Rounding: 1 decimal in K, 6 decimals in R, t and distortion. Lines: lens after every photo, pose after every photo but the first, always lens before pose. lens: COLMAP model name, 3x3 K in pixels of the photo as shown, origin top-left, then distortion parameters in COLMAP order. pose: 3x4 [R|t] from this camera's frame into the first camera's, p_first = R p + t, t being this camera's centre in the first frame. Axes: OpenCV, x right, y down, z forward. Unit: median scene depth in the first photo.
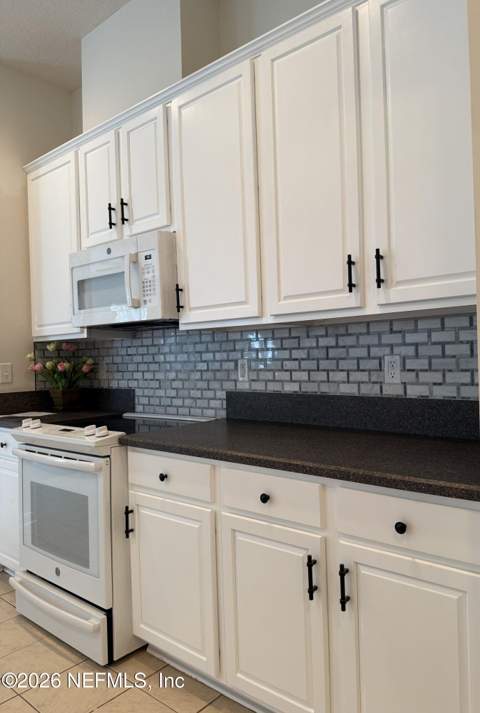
lens RADIAL K [[508.6, 0, 240.0], [0, 508.6, 356.5], [0, 0, 1]] dist [0.004548, 0.000750]
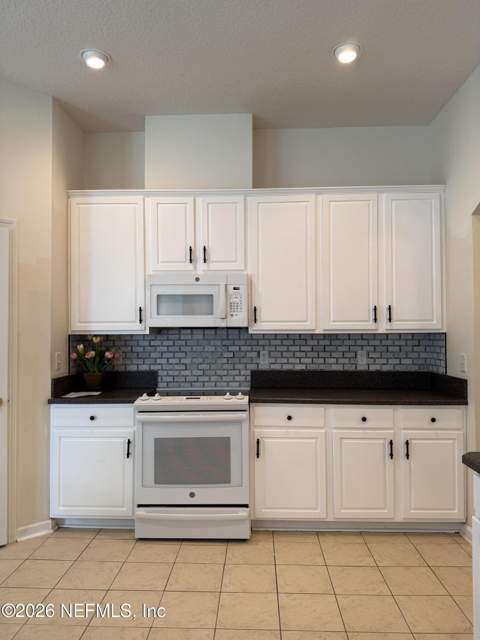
lens RADIAL K [[454.5, 0, 240.0], [0, 454.5, 320.0], [0, 0, 1]] dist [0.058160, -0.001427]
pose [[0.799857, 0.040387, 0.598830, -1.056050], [-0.016923, 0.998854, -0.044761, -0.030283], [-0.599952, 0.025669, 0.799624, -0.167508]]
